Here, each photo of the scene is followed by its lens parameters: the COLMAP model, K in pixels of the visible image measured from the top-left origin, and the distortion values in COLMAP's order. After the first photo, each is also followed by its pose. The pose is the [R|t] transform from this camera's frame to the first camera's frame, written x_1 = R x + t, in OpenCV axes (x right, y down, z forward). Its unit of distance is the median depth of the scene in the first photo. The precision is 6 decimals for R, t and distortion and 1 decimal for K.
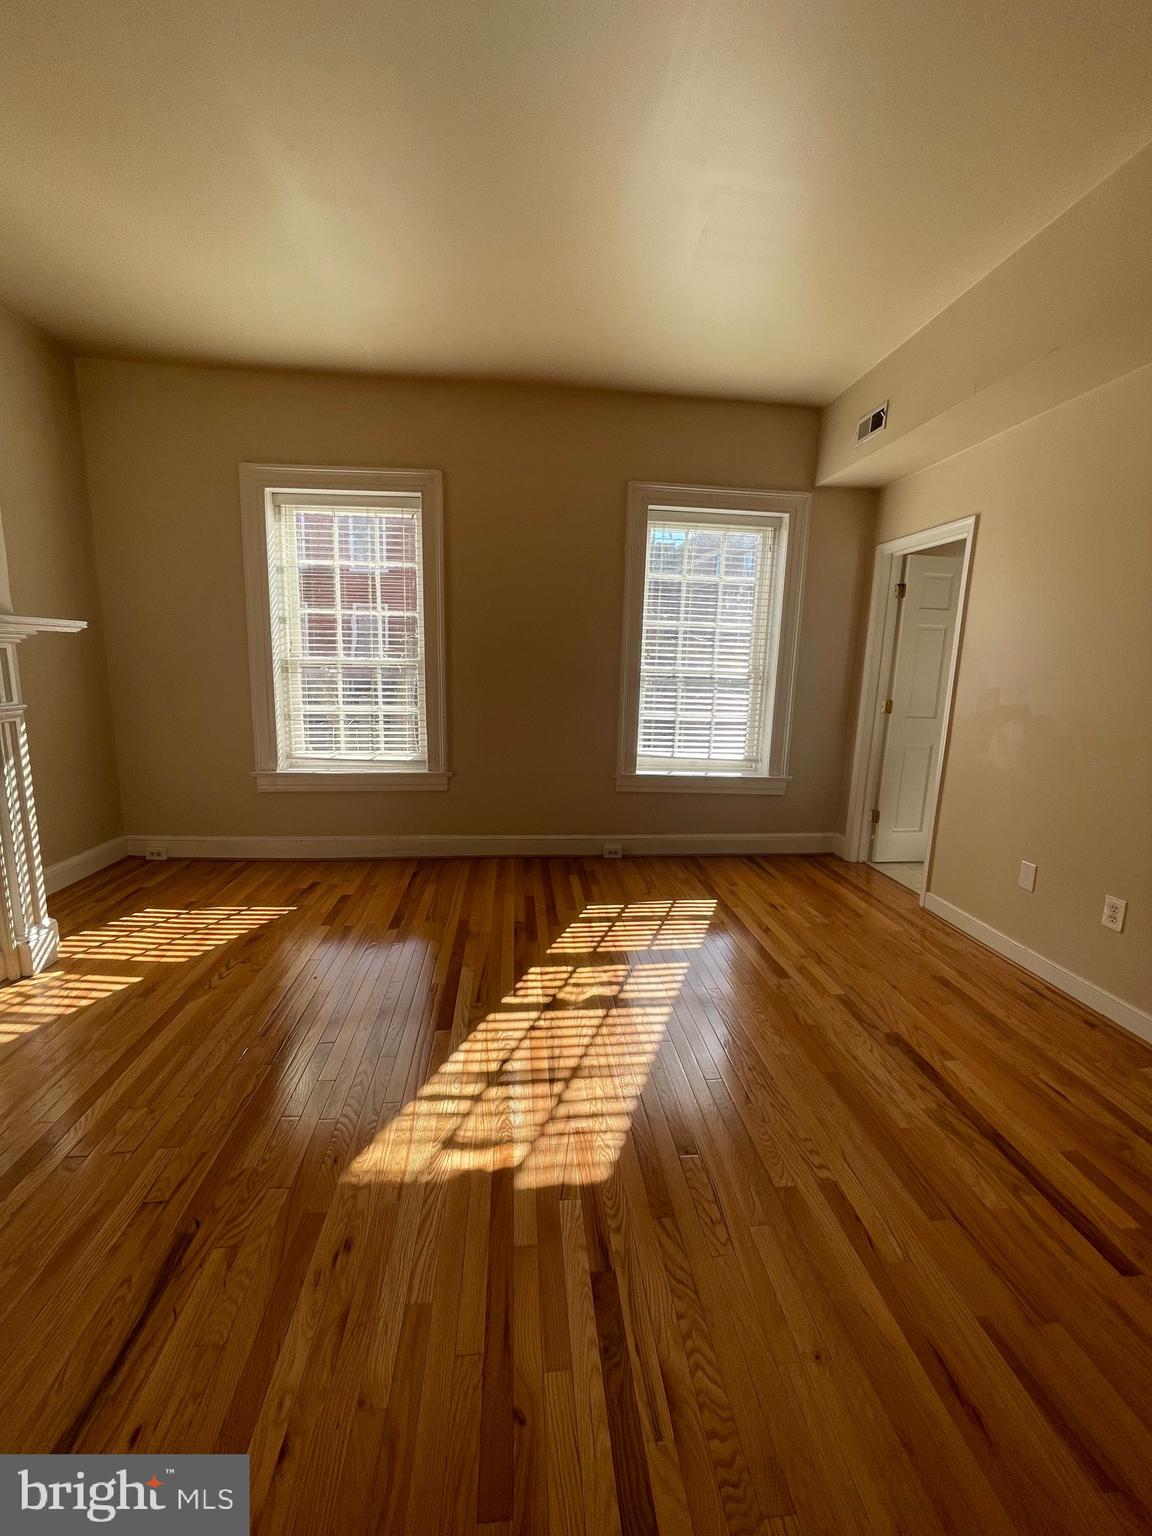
lens RADIAL K [[621.3, 0, 571.4], [0, 621.3, 768.3], [0, 0, 1]] dist [-0.003084, 0.000685]
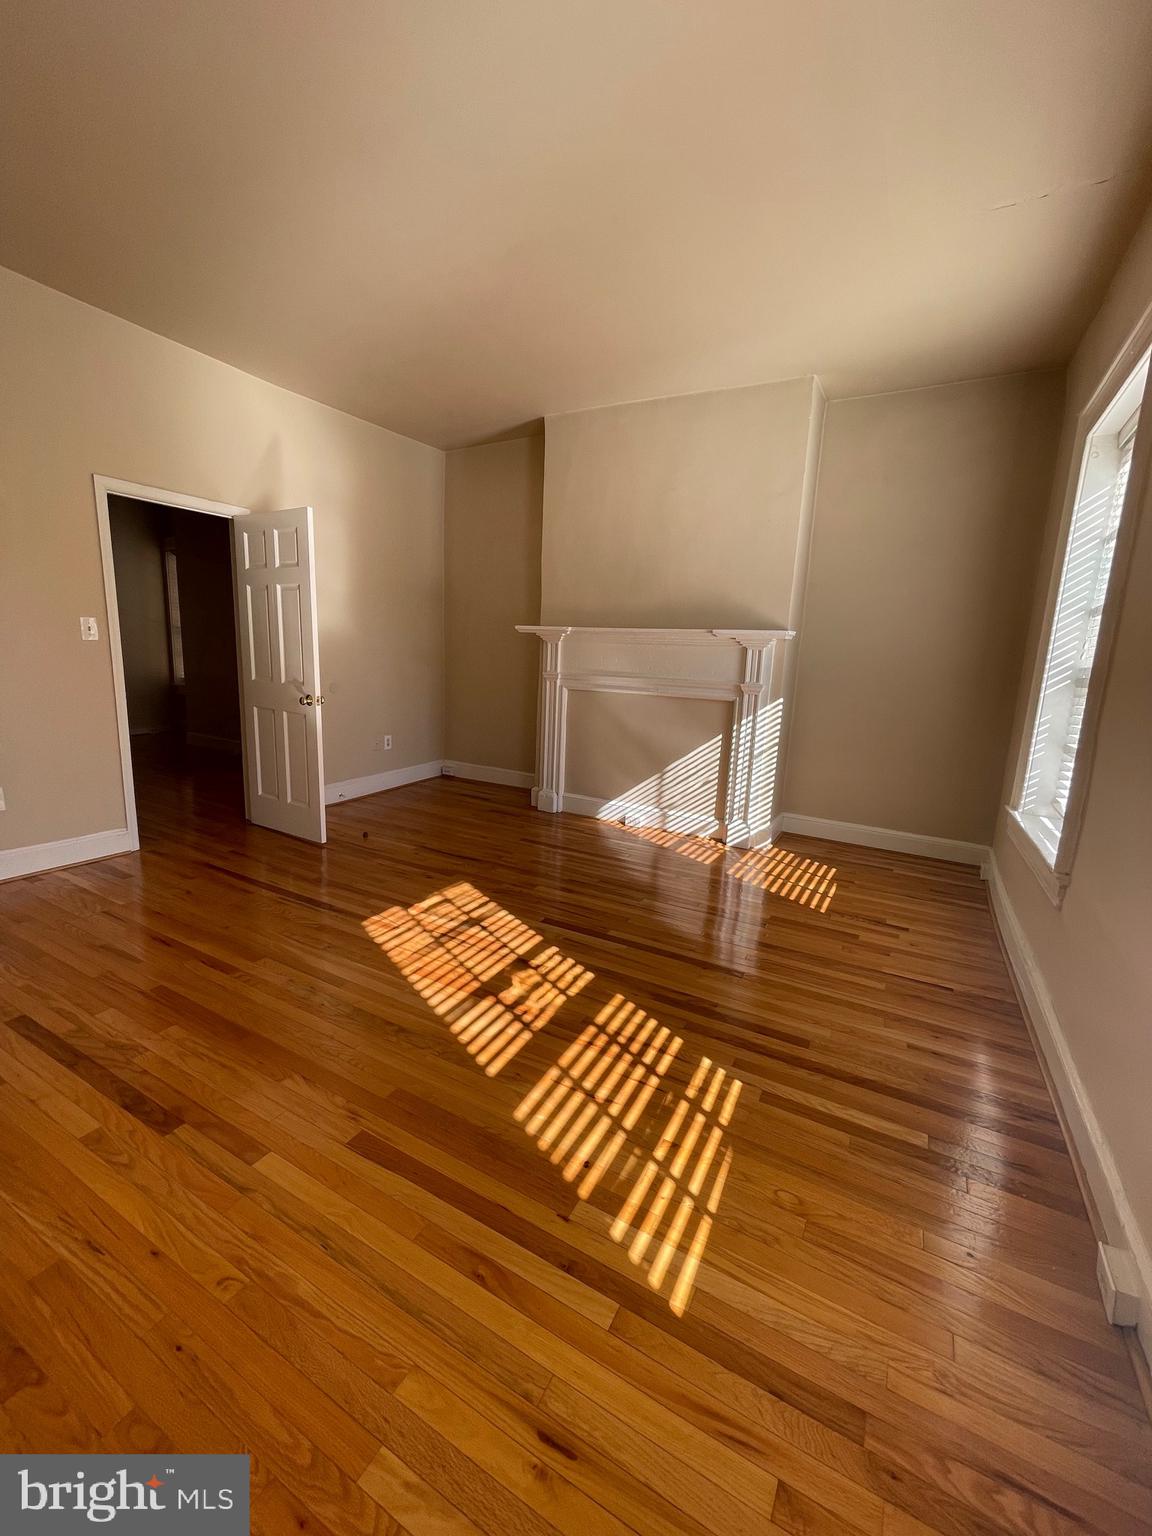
lens RADIAL K [[624.3, 0, 568.8], [0, 624.3, 763.4], [0, 0, 1]] dist [-0.001775, -0.000330]
pose [[-0.565909, 0.096706, -0.818777, 0.596891], [-0.198292, 0.947982, 0.249018, -0.170274], [0.800267, 0.303278, -0.517296, 1.192354]]
